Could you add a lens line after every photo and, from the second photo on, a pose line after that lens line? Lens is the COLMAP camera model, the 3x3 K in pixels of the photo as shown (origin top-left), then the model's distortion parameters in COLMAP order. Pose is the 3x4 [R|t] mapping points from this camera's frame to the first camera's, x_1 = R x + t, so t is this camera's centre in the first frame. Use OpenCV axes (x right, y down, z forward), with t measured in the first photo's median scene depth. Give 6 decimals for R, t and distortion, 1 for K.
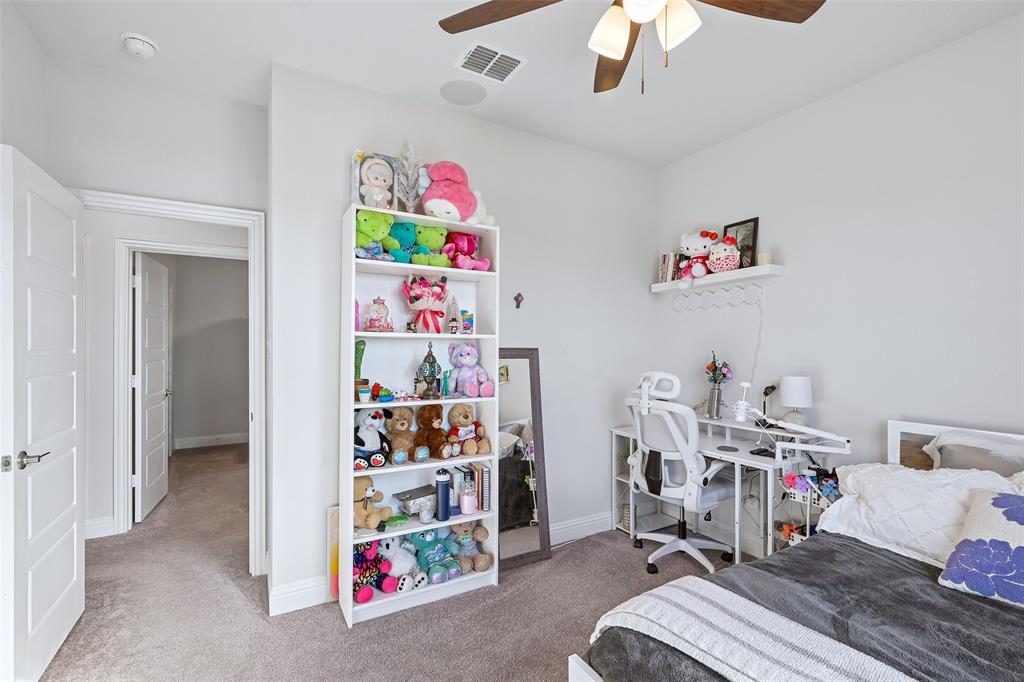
lens RADIAL K [[469.1, 0, 515.8], [0, 469.1, 345.8], [0, 0, 1]] dist [0.002799, 0.000219]
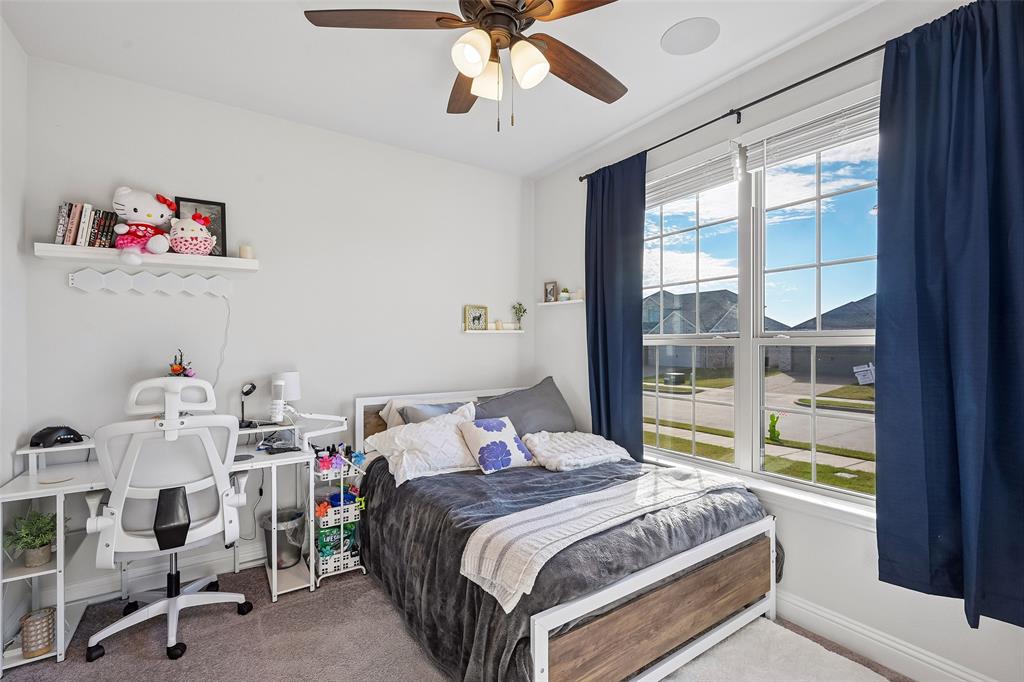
lens RADIAL K [[469.1, 0, 513.6], [0, 469.1, 344.1], [0, 0, 1]] dist [0.002799, 0.000219]
pose [[-0.084693, -0.003385, 0.996401, -0.454028], [-0.002683, 0.999991, 0.003169, -0.002239], [-0.996403, -0.002405, -0.084702, 0.517499]]
